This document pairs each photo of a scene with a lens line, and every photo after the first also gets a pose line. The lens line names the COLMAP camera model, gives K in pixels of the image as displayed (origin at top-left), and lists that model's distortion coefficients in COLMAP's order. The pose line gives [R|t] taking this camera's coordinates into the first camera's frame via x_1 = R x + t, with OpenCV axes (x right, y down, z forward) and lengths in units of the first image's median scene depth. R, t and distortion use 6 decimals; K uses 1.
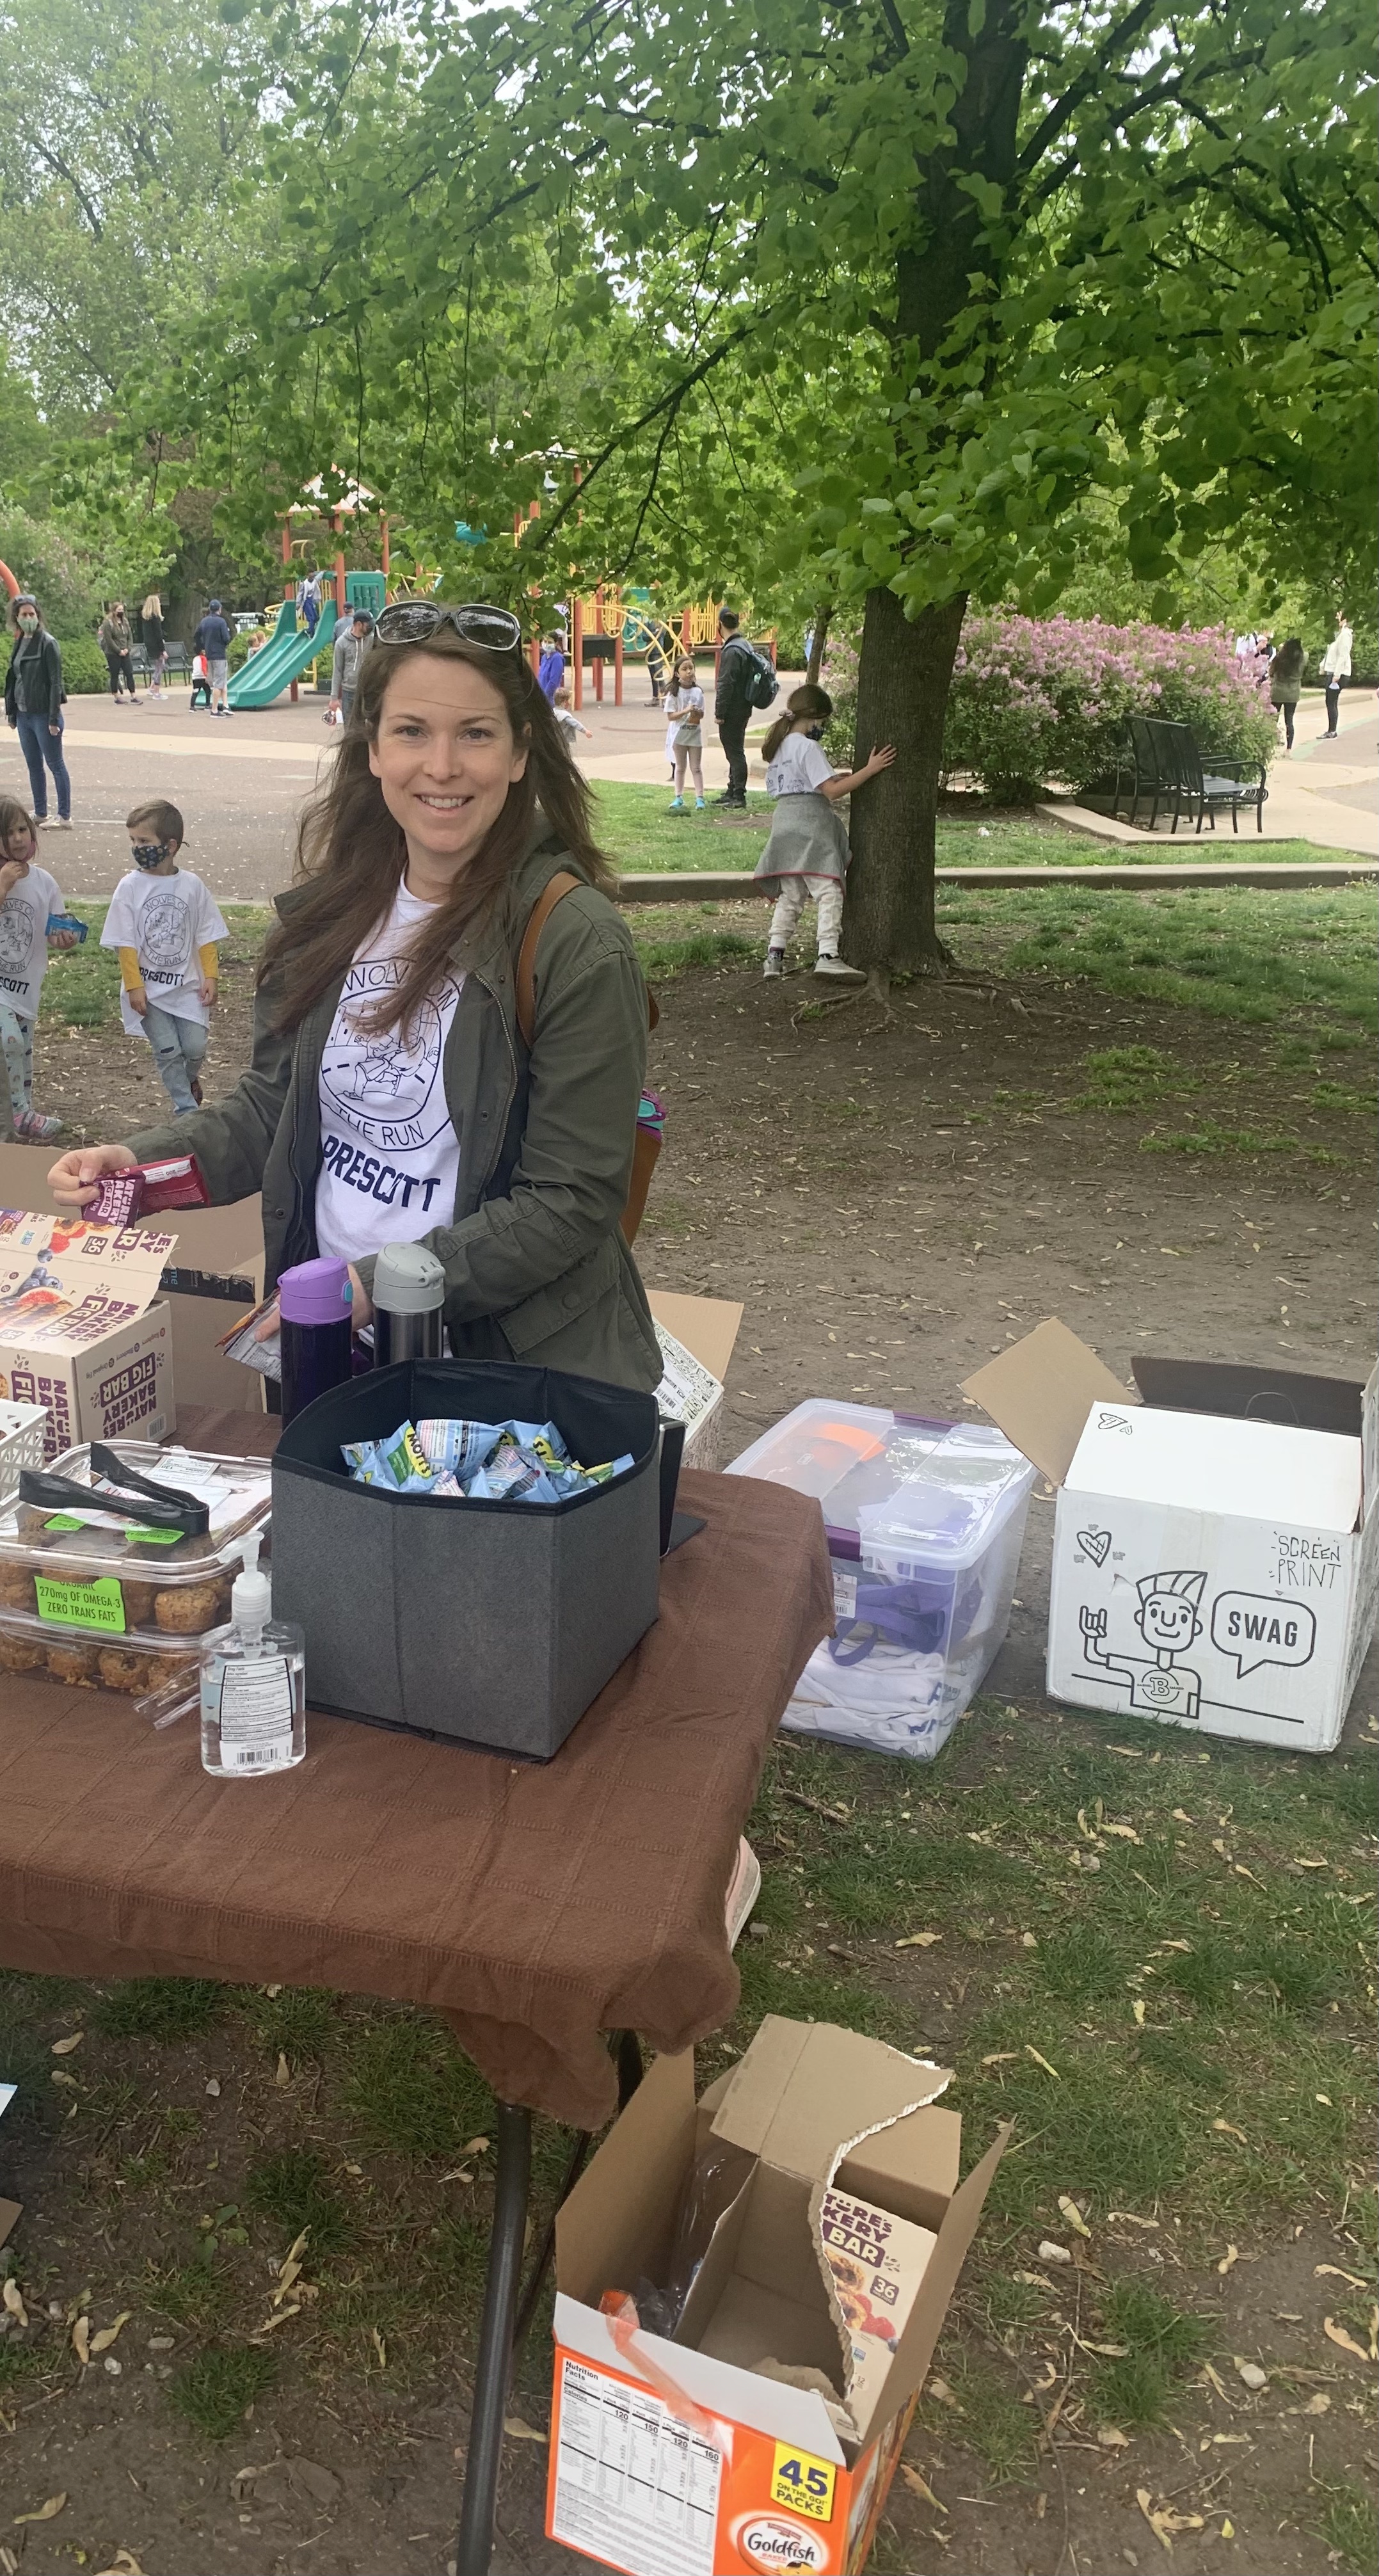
lens RADIAL K [[2013.0, 0, 532.5], [0, 2013.0, 1279.6], [0, 0, 1]] dist [0.049778, -0.061173]
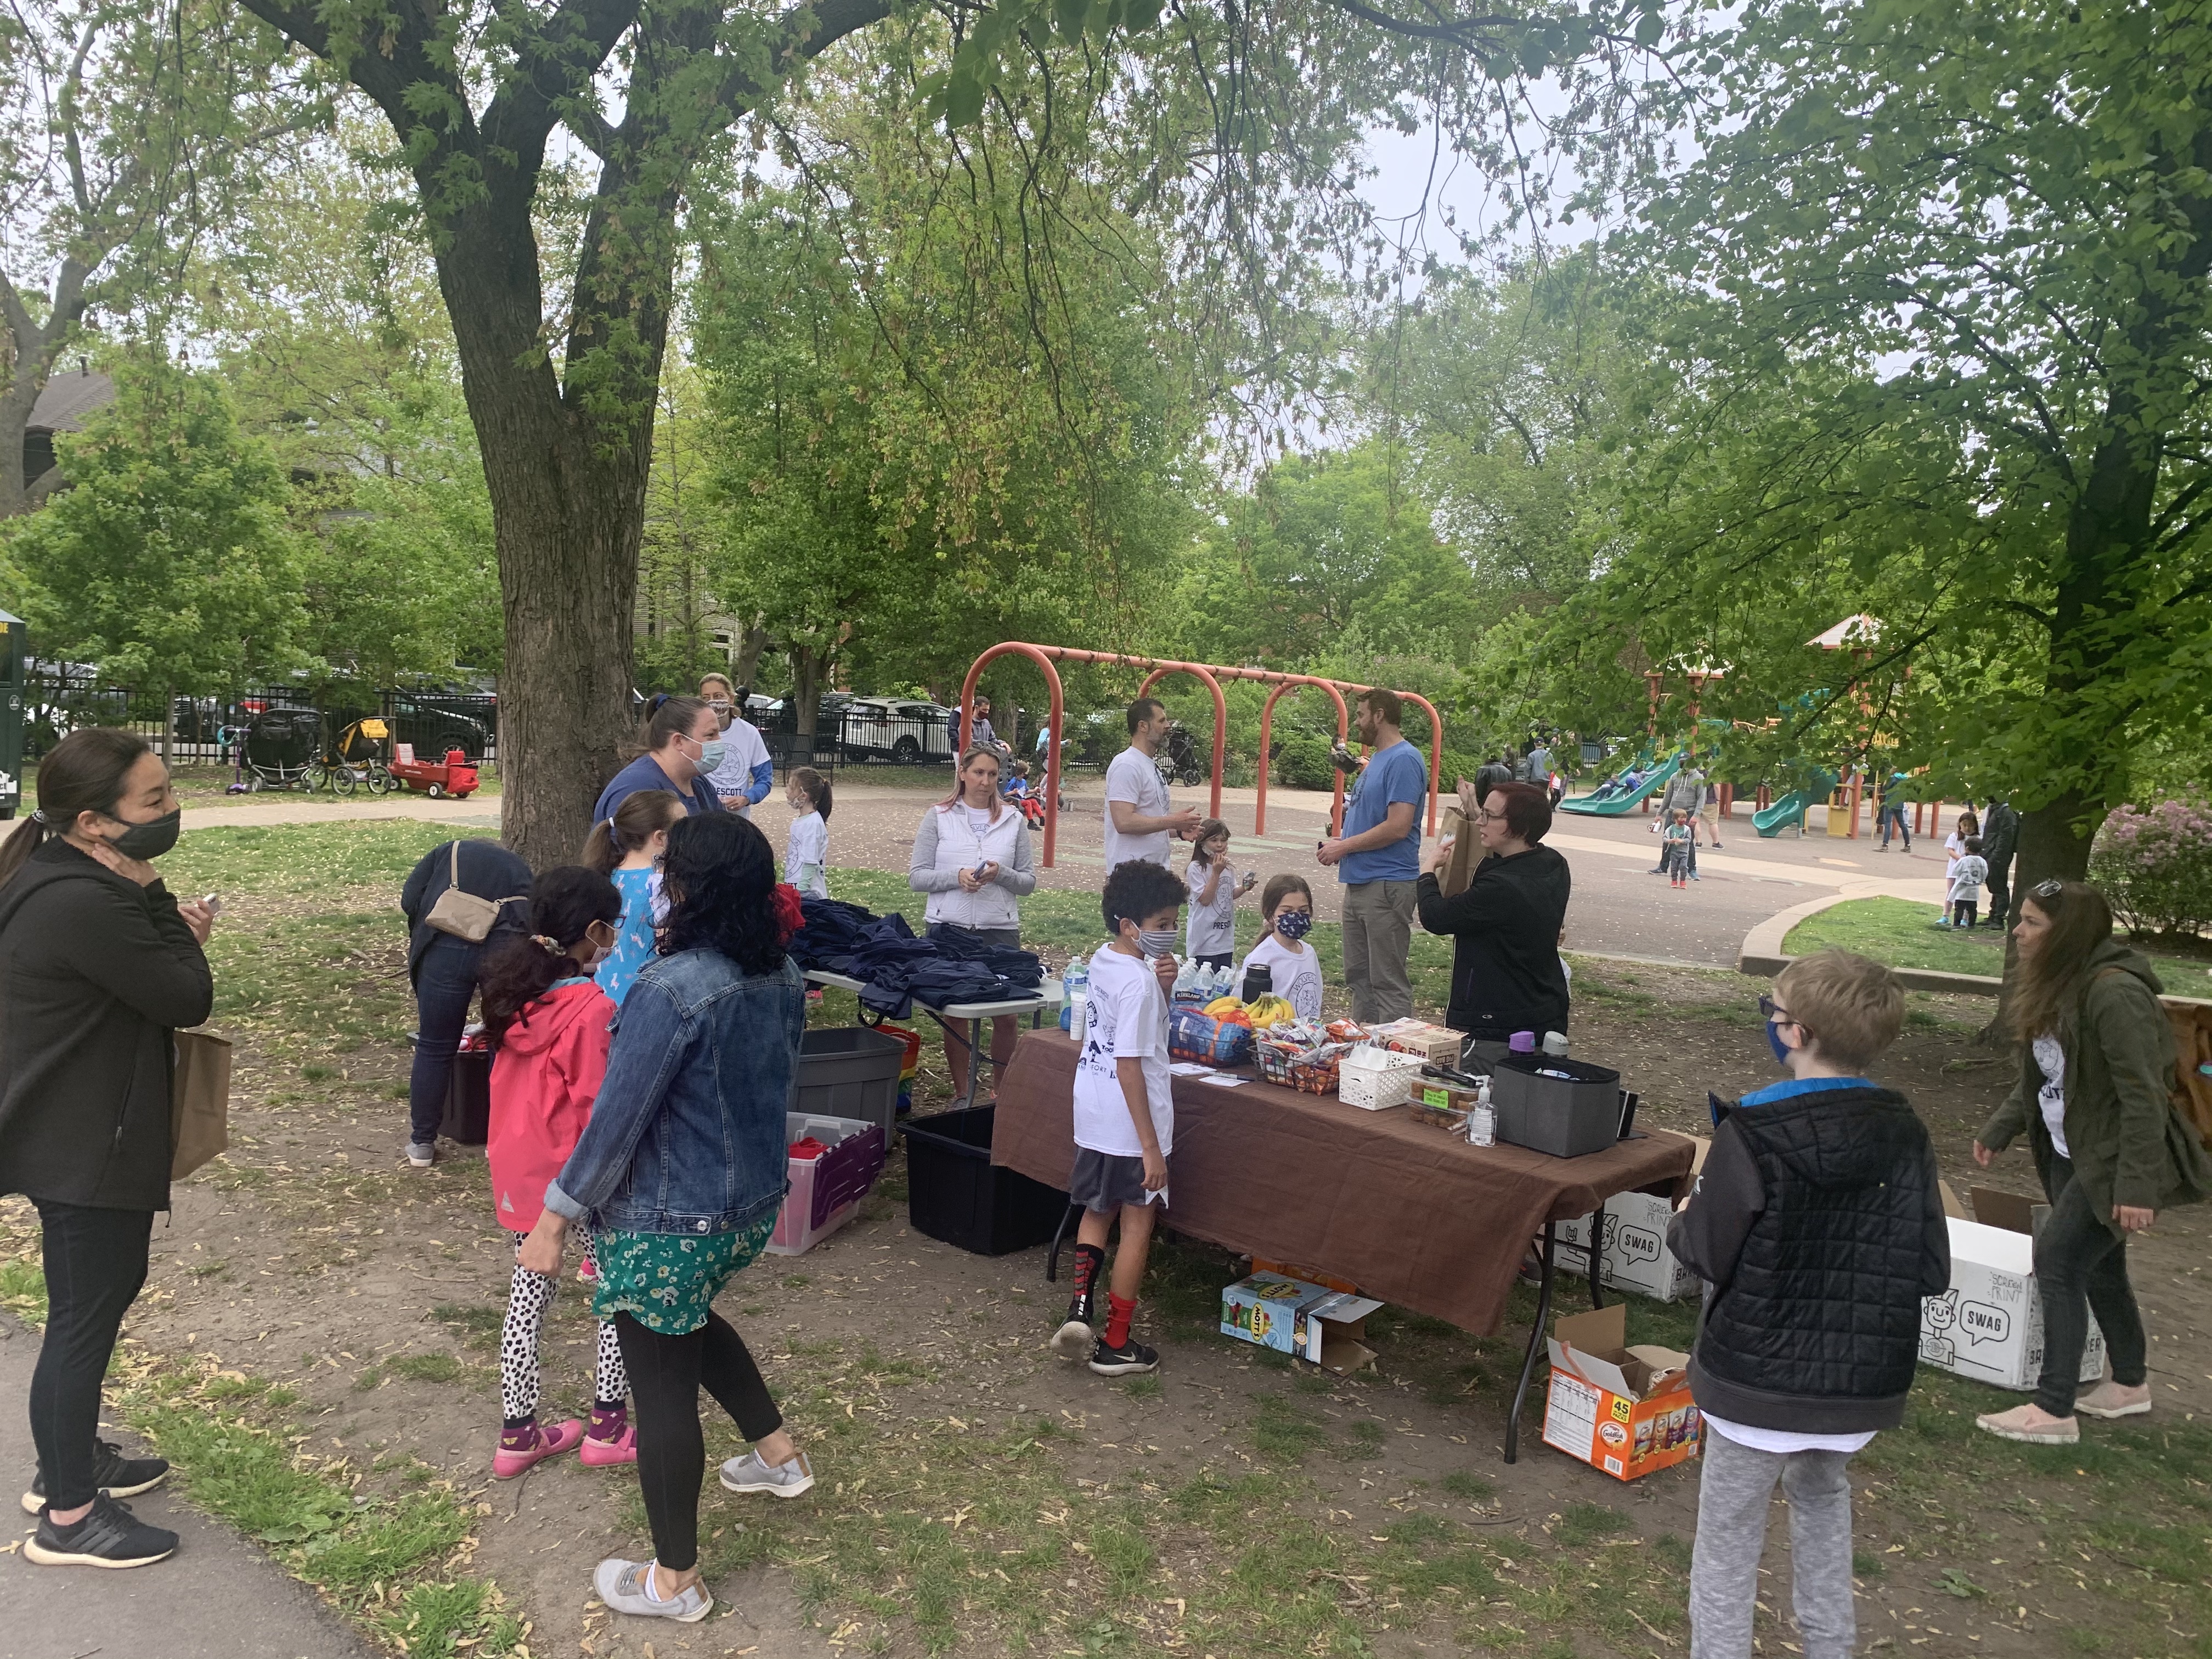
lens RADIAL K [[1682.5, 0, 1106.0], [0, 1682.5, 829.5], [0, 0, 1]] dist [0.059647, -0.079328]
pose [[0.907647, 0.086227, -0.410783, 0.216124], [-0.188209, 0.958377, -0.214686, 0.231566], [0.375174, 0.272172, 0.886097, -0.998386]]
